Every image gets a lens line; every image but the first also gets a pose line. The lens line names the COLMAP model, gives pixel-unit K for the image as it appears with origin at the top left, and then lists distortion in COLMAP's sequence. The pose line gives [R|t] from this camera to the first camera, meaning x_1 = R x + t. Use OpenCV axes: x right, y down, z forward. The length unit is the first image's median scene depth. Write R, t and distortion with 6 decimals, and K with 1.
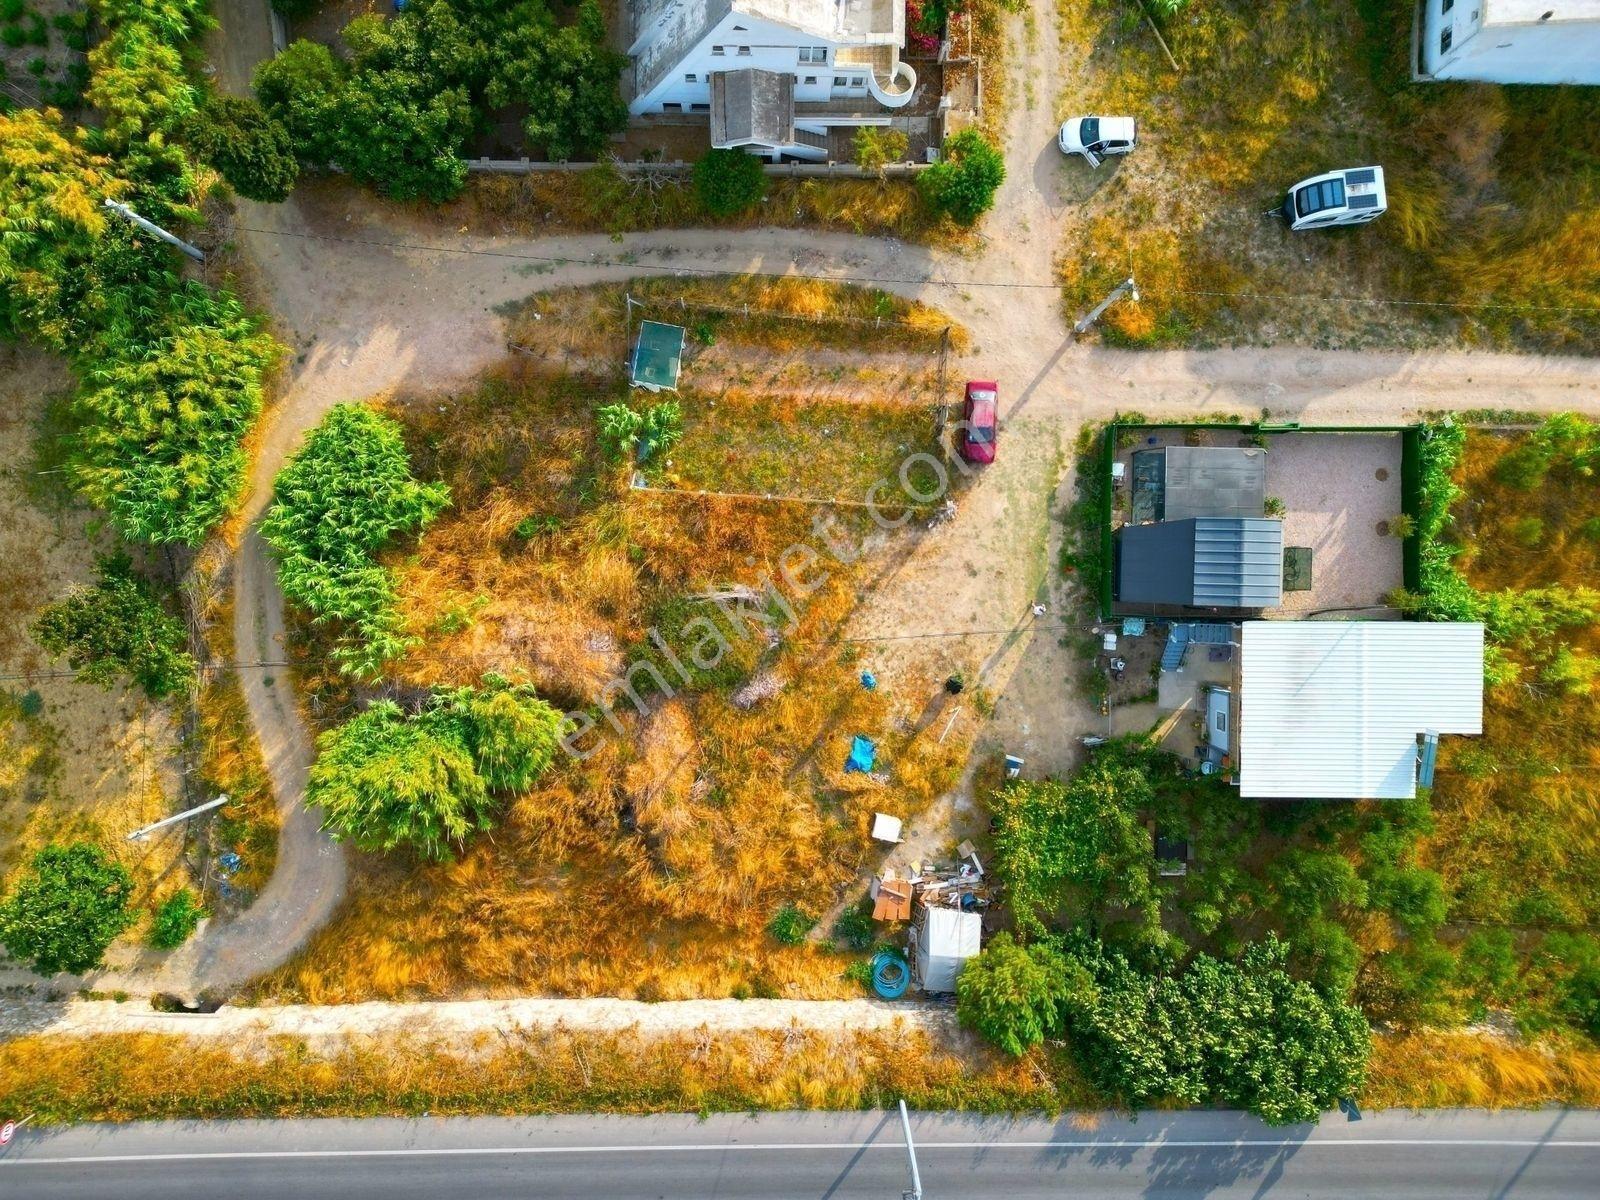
lens RADIAL K [[1122.2, 0, 800.0], [0, 1122.2, 600.0], [0, 0, 1]] dist [0.053417, -0.044140]
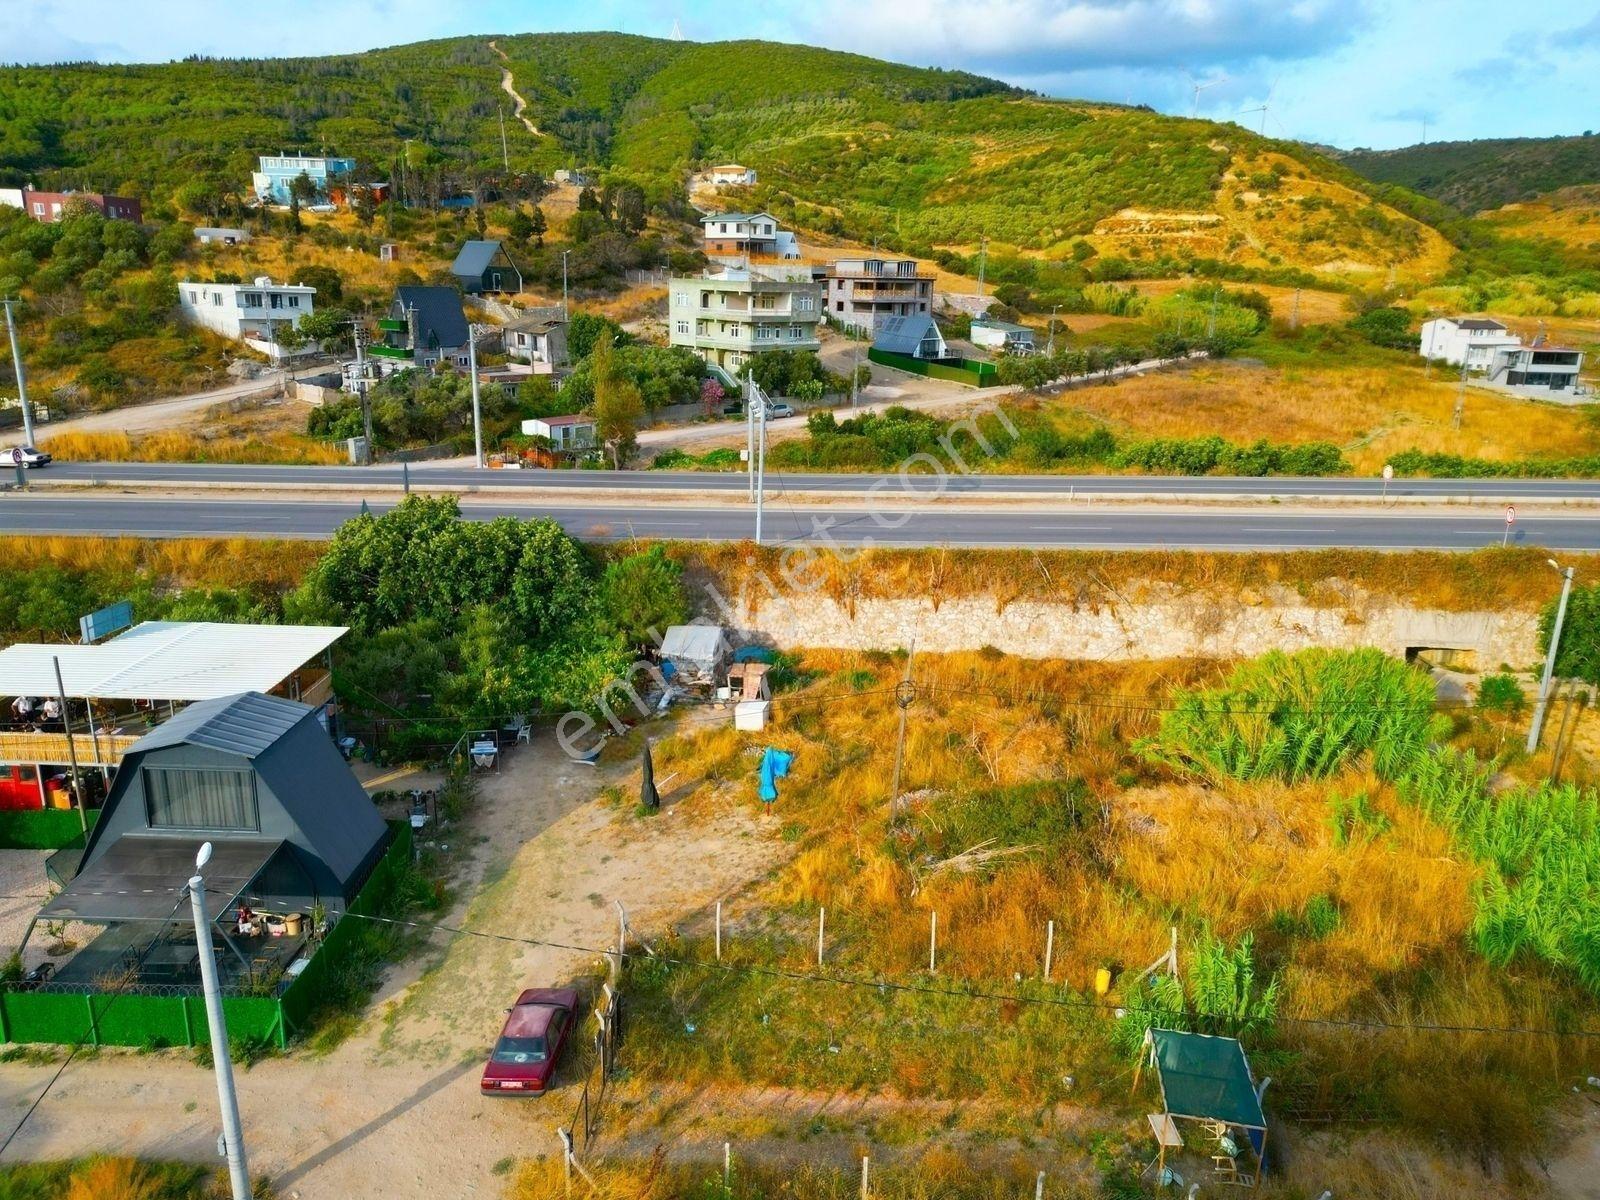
lens RADIAL K [[1114.5, 0, 800.0], [0, 1114.5, 600.0], [0, 0, 1]] dist [0.102869, -0.107505]
pose [[-0.998877, -0.044548, -0.016123, 0.058380], [-0.002452, -0.291249, 0.956644, -0.600589], [-0.047312, 0.955609, 0.290813, 0.666637]]
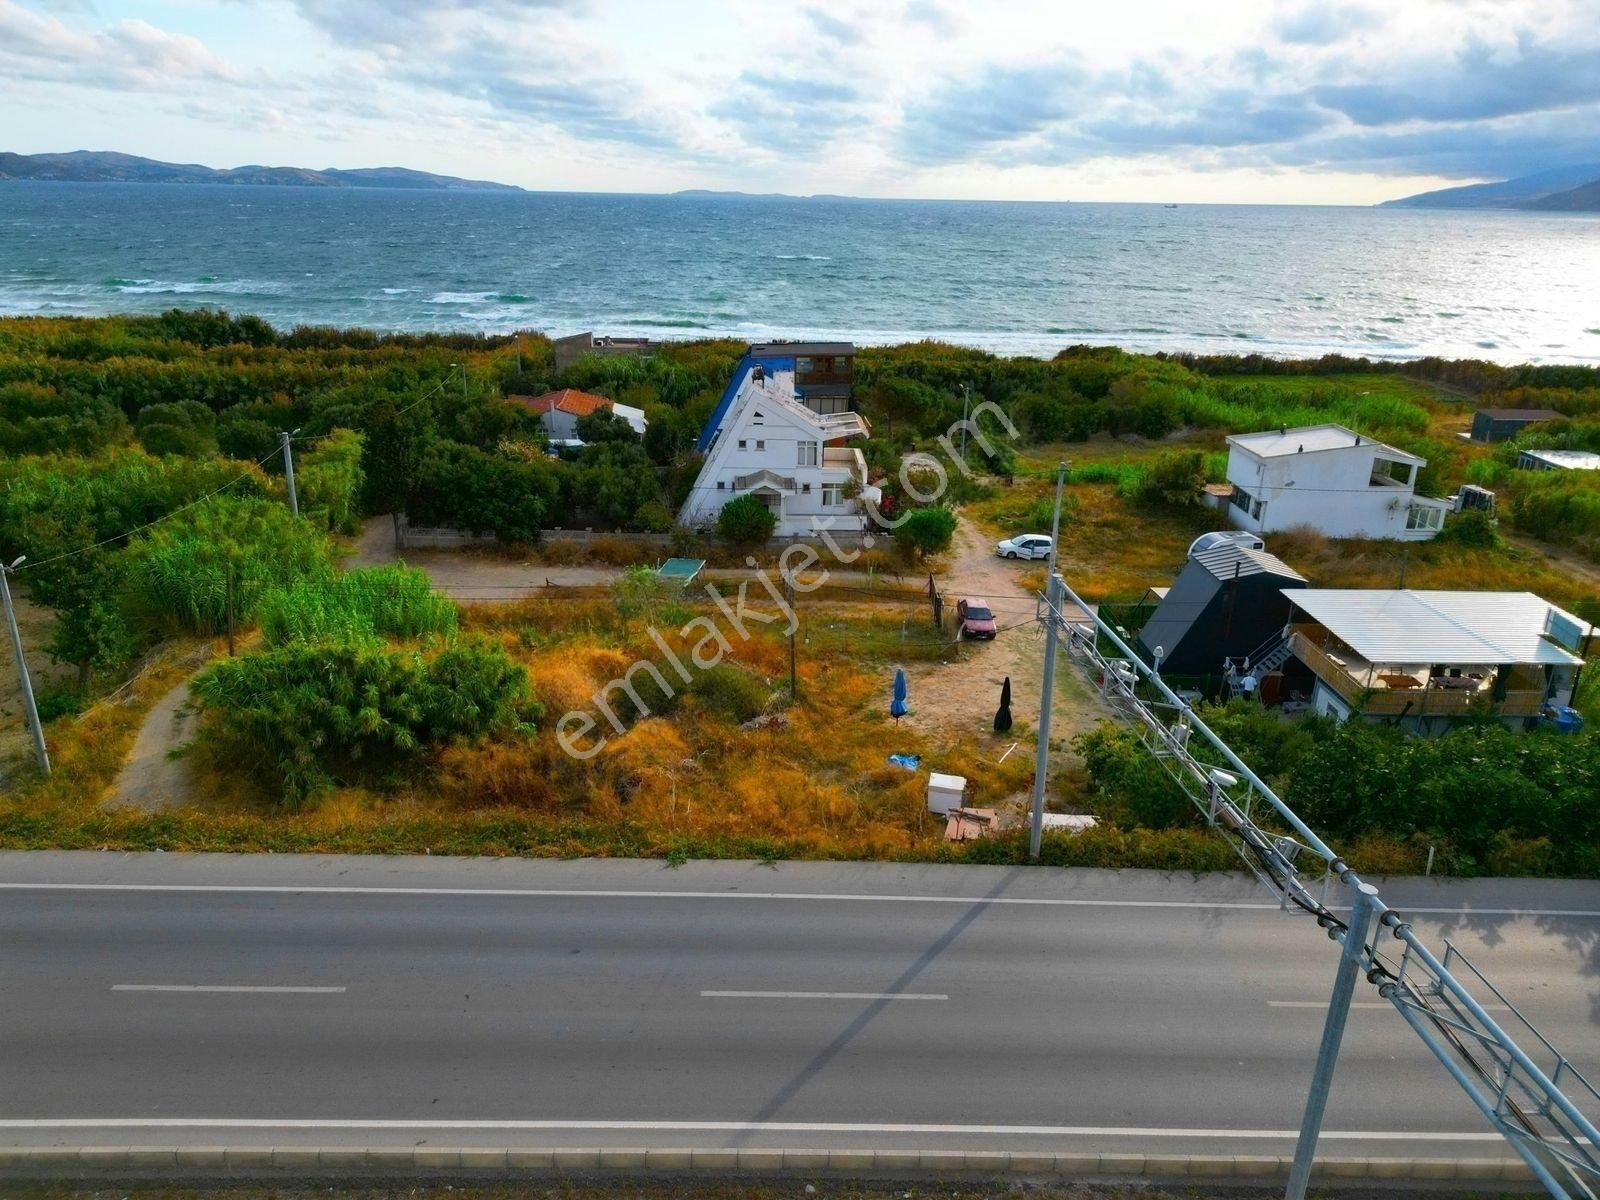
lens RADIAL K [[1128.1, 0, 798.2], [0, 1128.1, 573.3], [0, 0, 1]] dist [0.065203, -0.070232]
pose [[0.999606, -0.010911, 0.025861, -0.036093], [0.027942, 0.299327, -0.953741, 0.858181], [0.002666, 0.954088, 0.299514, 0.650159]]
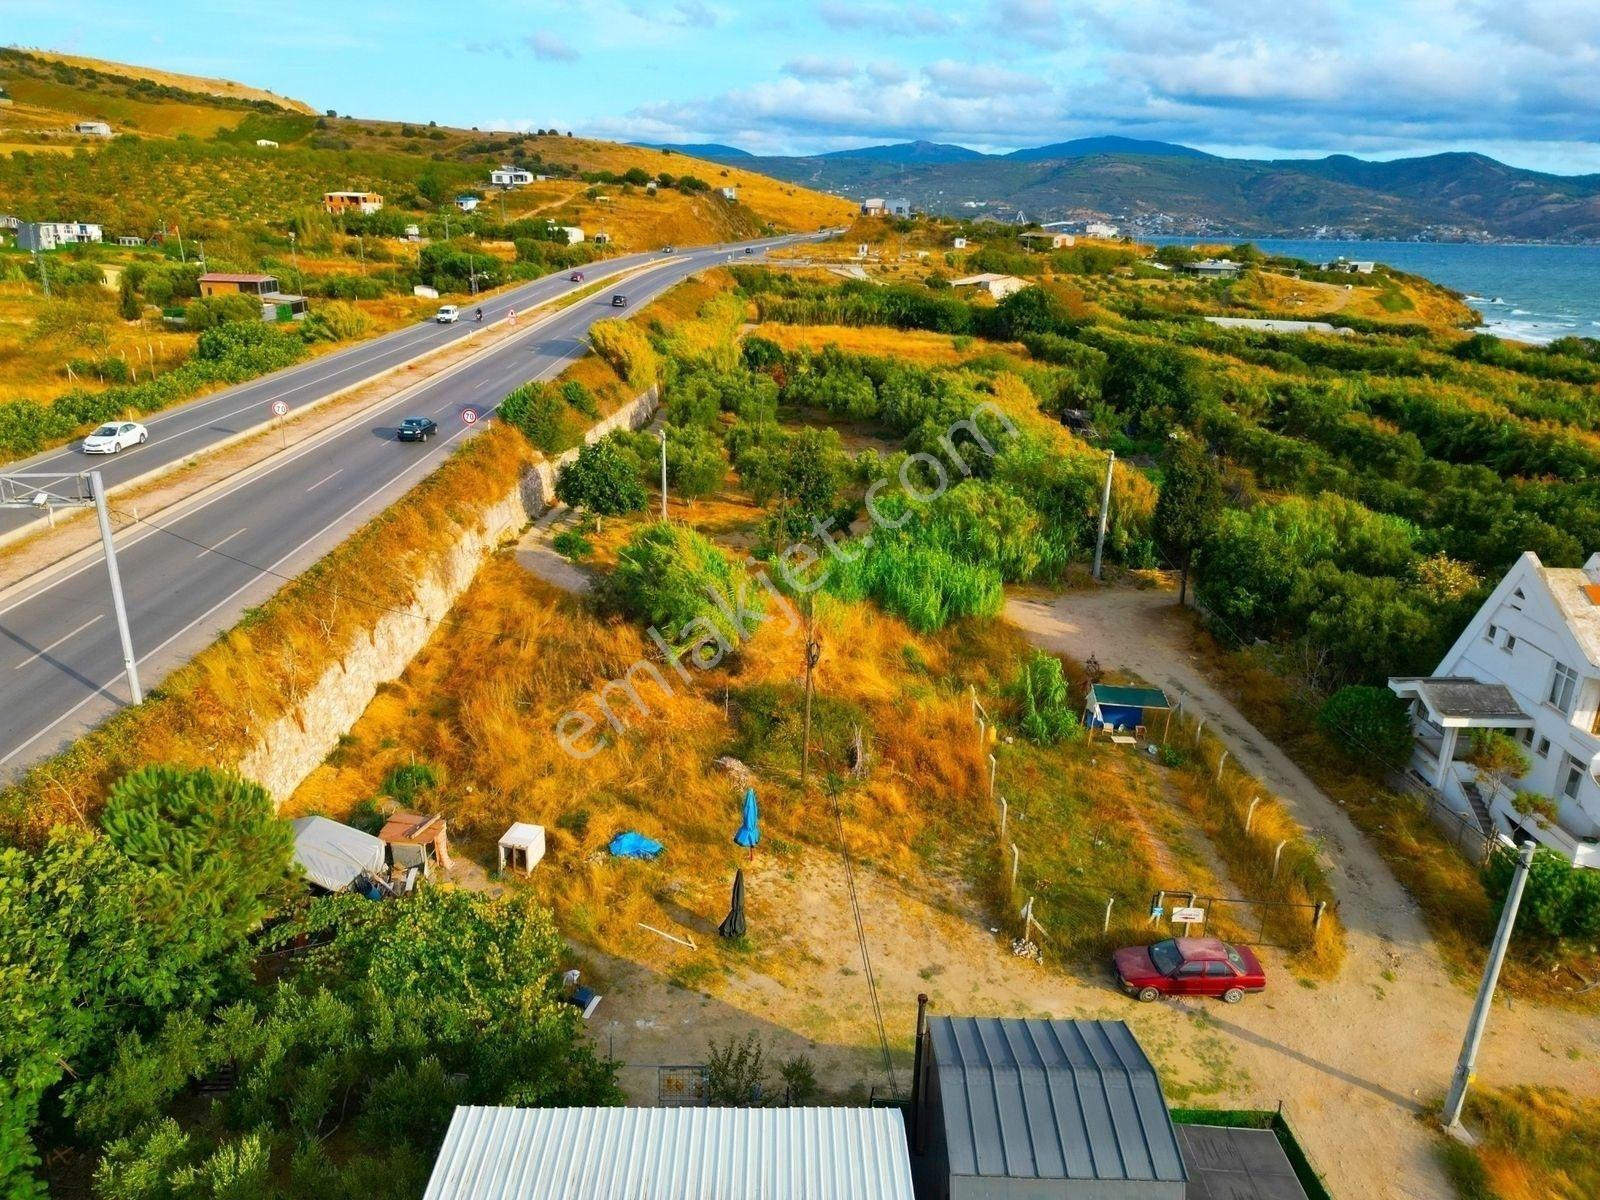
lens RADIAL K [[1128.1, 0, 798.2], [0, 1128.1, 573.3], [0, 0, 1]] dist [0.065203, -0.070232]
pose [[0.019952, 0.278901, -0.960113, 0.674206], [-0.998838, -0.036585, -0.031384, 0.068981], [-0.043879, 0.959623, 0.277847, 0.661376]]
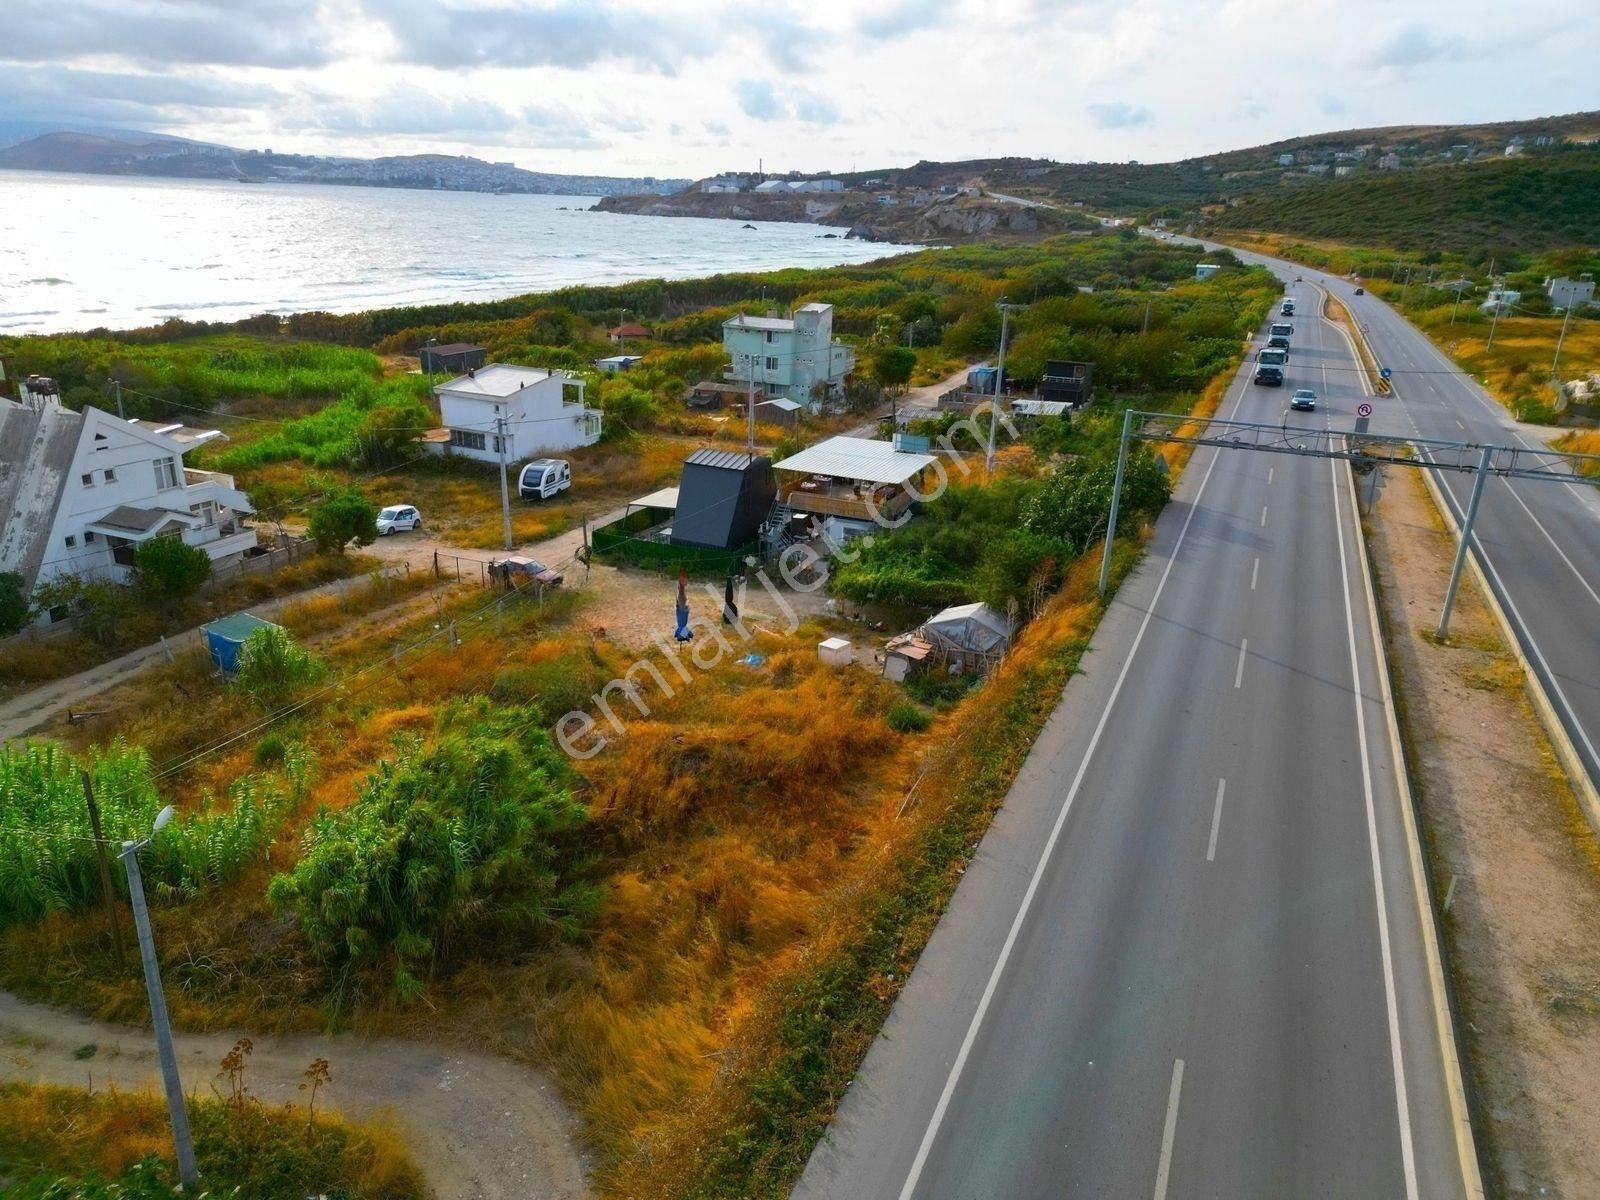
lens RADIAL K [[1122.2, 0, 800.0], [0, 1122.2, 600.0], [0, 0, 1]] dist [0.053417, -0.044140]
pose [[0.387608, -0.315705, 0.866078, -0.713166], [0.921759, 0.143941, -0.360058, 0.502579], [-0.010992, 0.937876, 0.346796, 0.648184]]
